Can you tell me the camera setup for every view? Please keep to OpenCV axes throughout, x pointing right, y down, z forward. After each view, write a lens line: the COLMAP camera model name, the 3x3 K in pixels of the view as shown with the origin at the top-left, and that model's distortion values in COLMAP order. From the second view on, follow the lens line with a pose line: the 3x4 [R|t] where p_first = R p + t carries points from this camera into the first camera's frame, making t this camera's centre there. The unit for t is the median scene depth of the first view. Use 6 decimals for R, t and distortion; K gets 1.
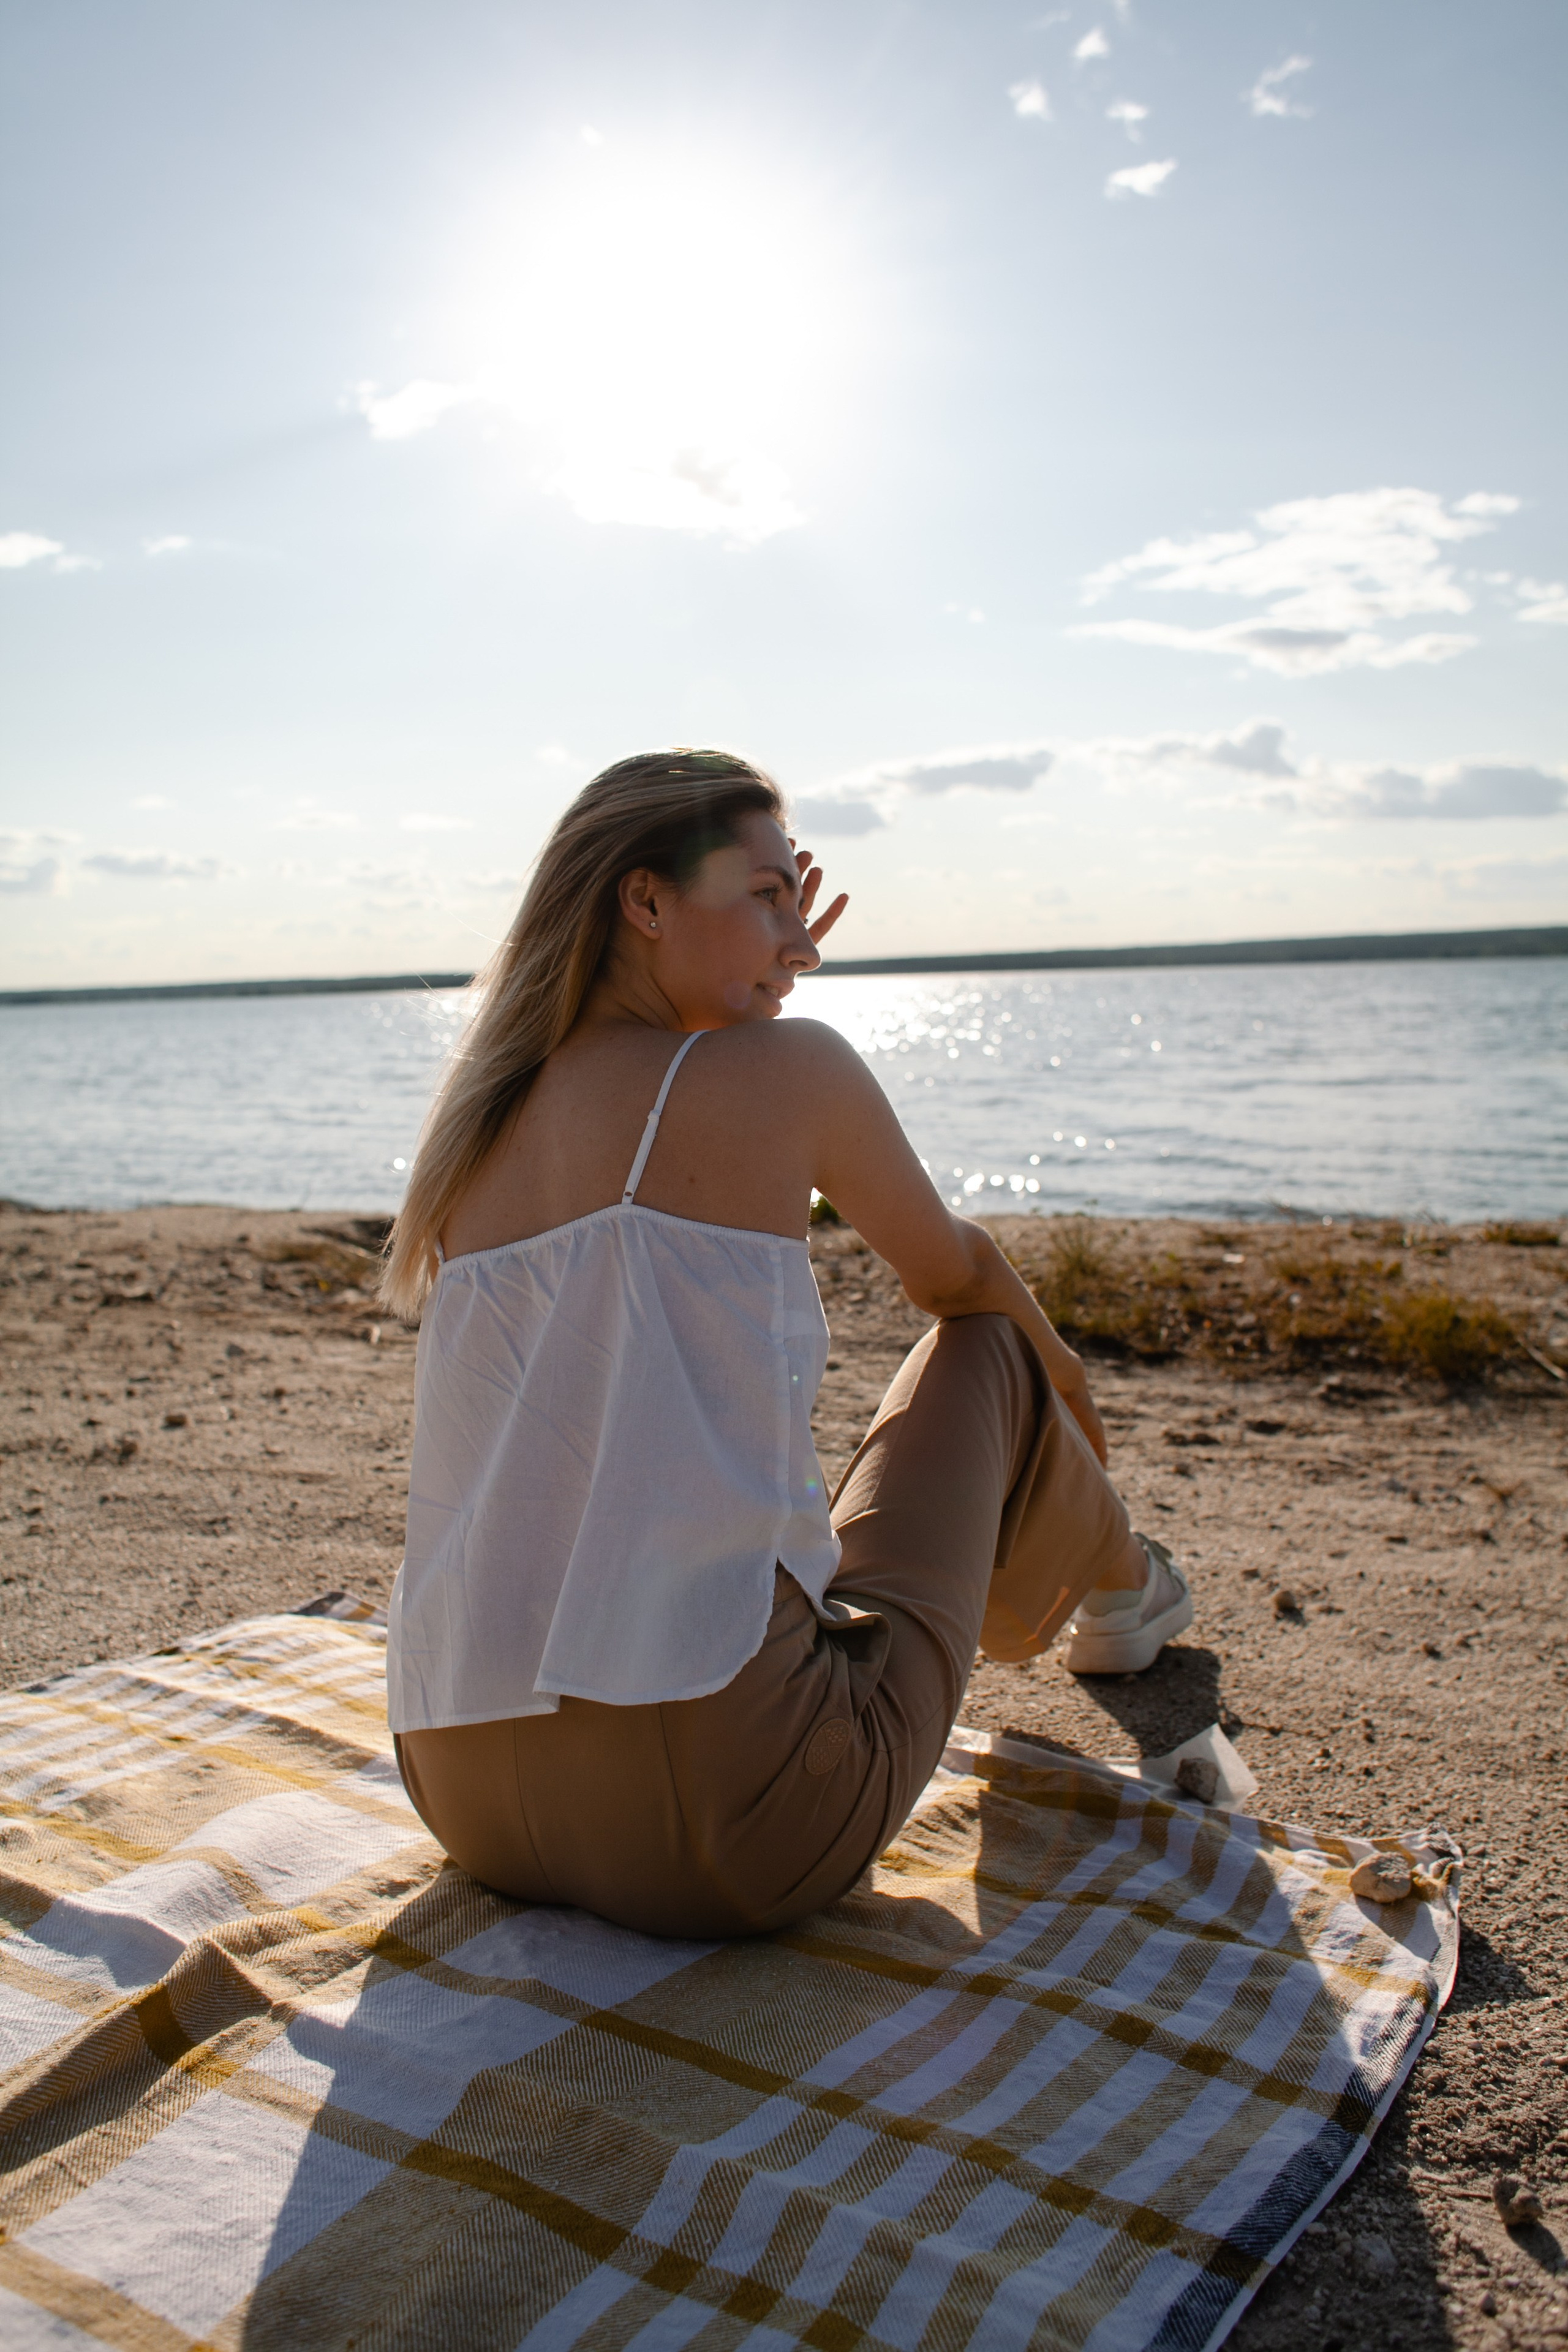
lens RADIAL K [[1845.3, 0, 784.0], [0, 1845.3, 1176.0], [0, 0, 1]] dist [-0.088003, 0.095768]
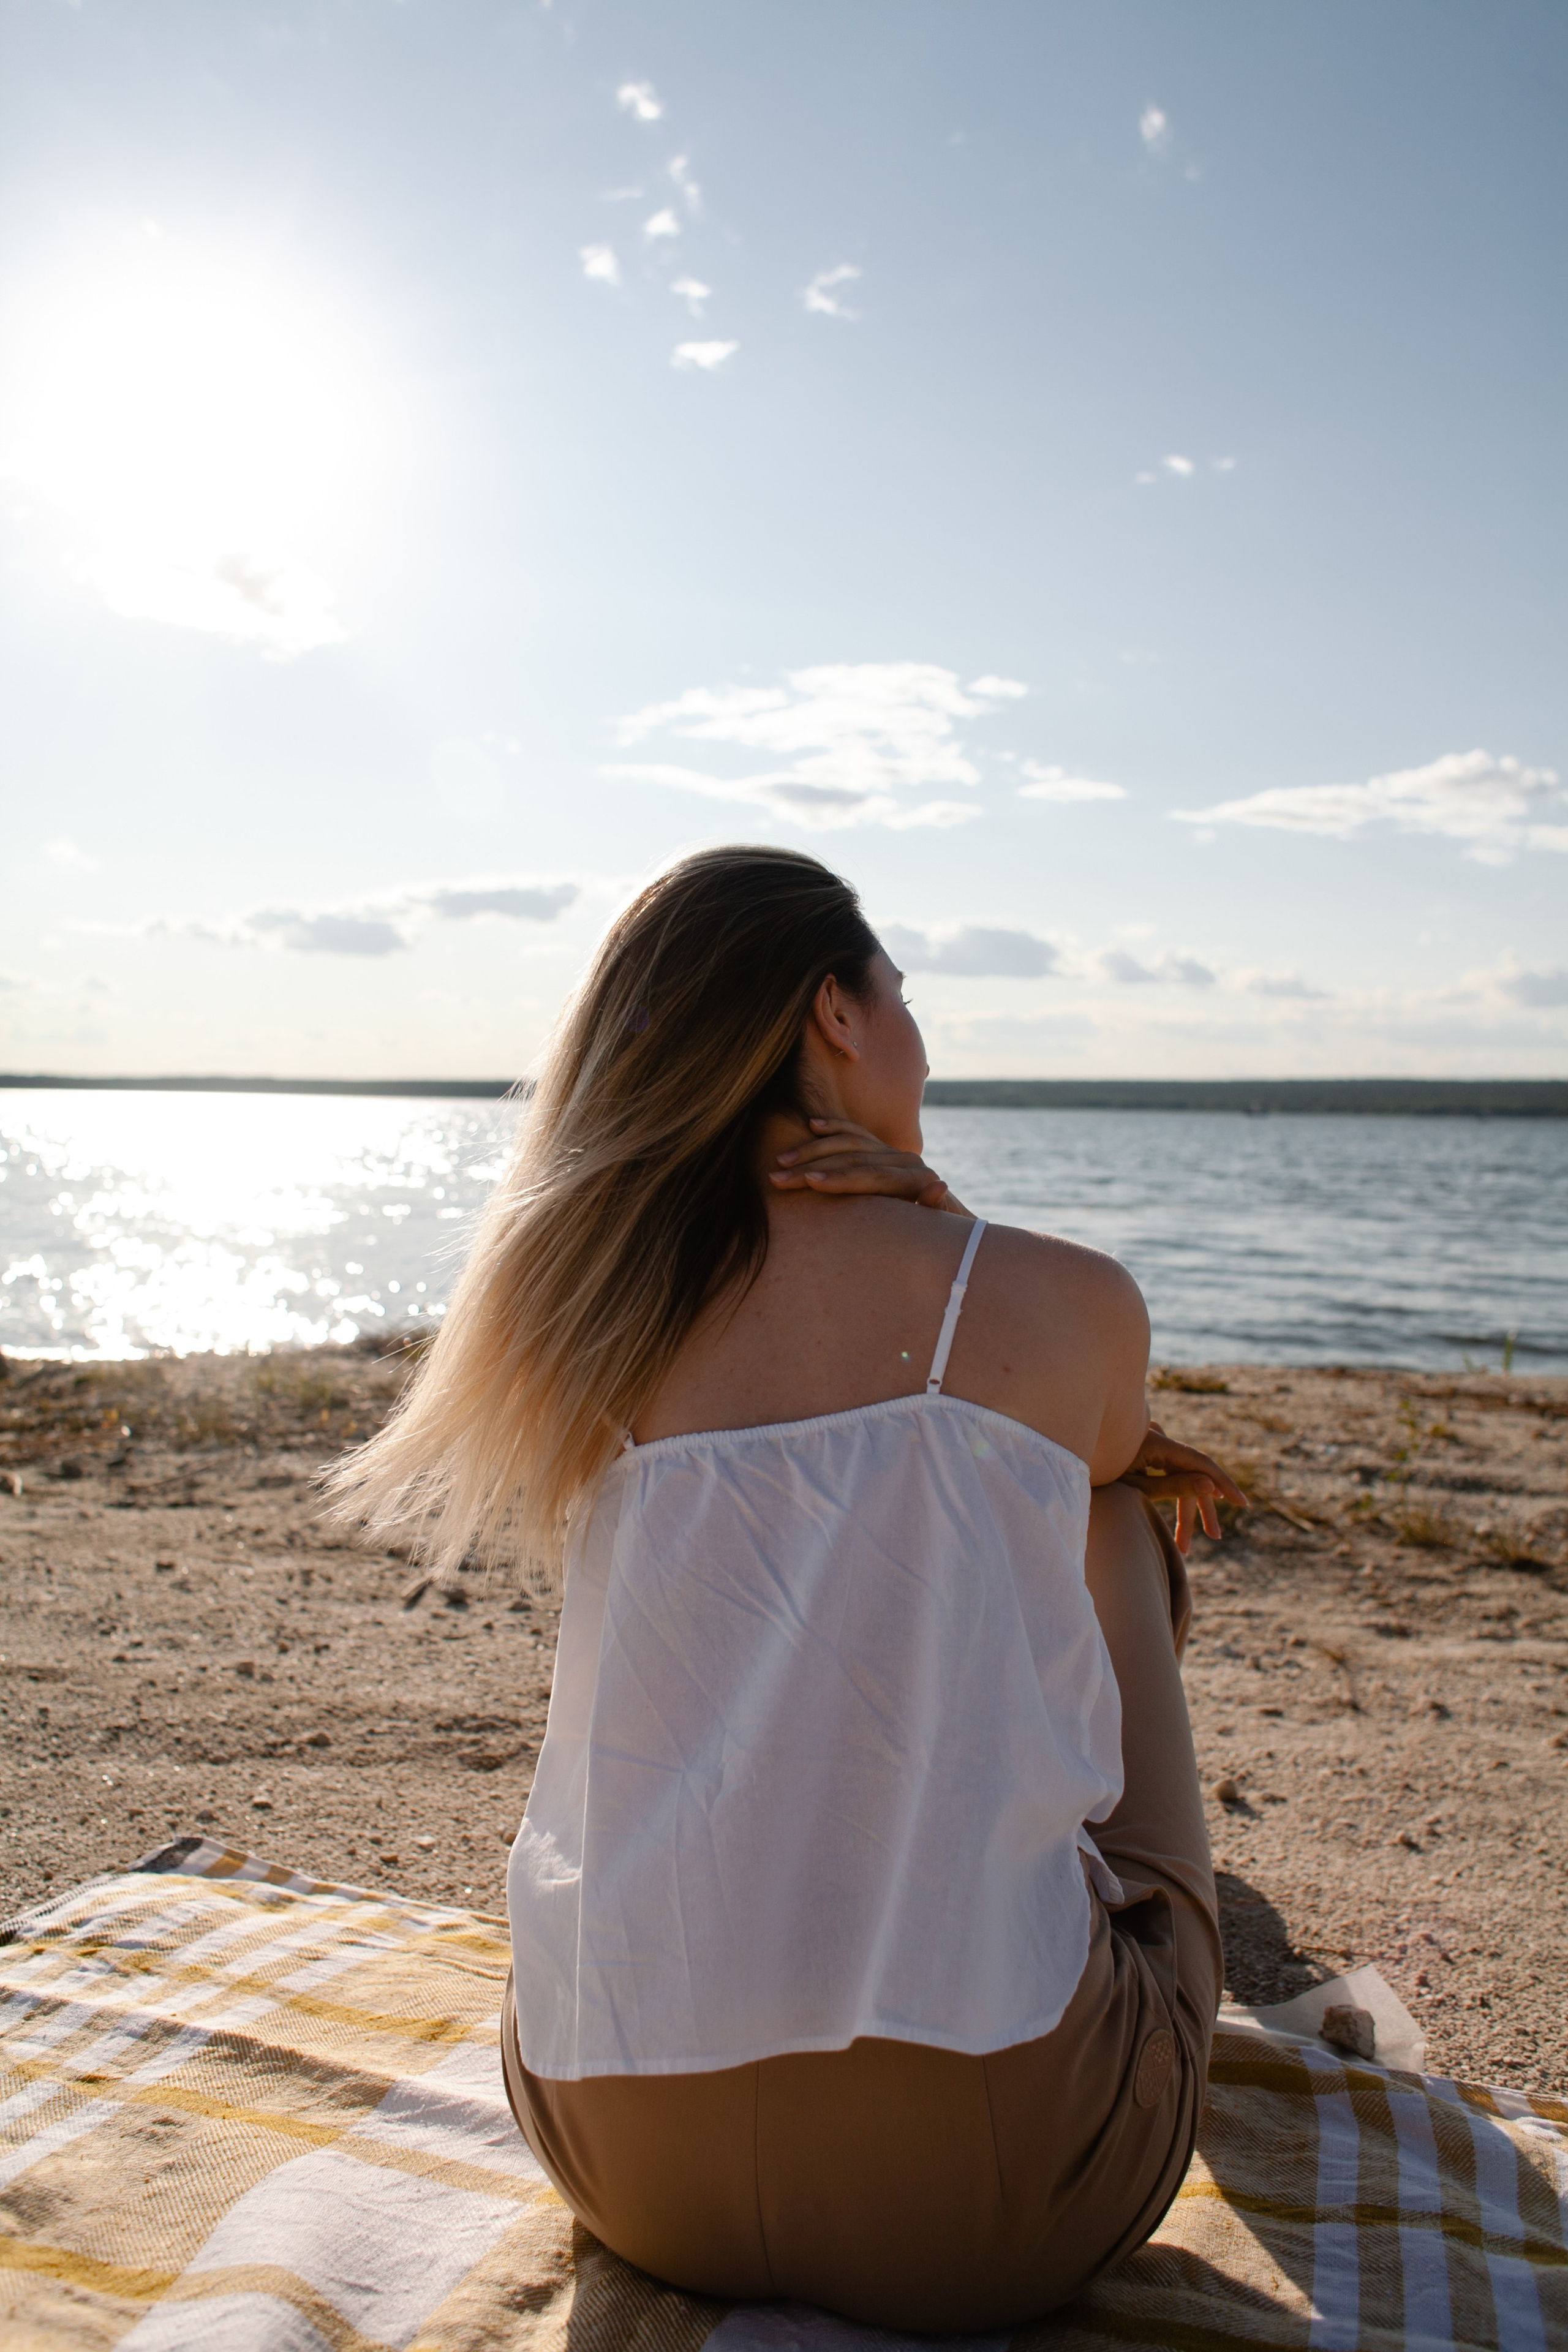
lens RADIAL K [[1855.8, 0, 783.7], [0, 1855.8, 1143.3], [0, 0, 1]] dist [-0.086630, 0.098598]
pose [[0.966051, 0.044228, 0.254537, -0.239466], [-0.021852, 0.995695, -0.090074, -0.007782], [-0.257425, 0.081453, 0.962859, 0.165530]]
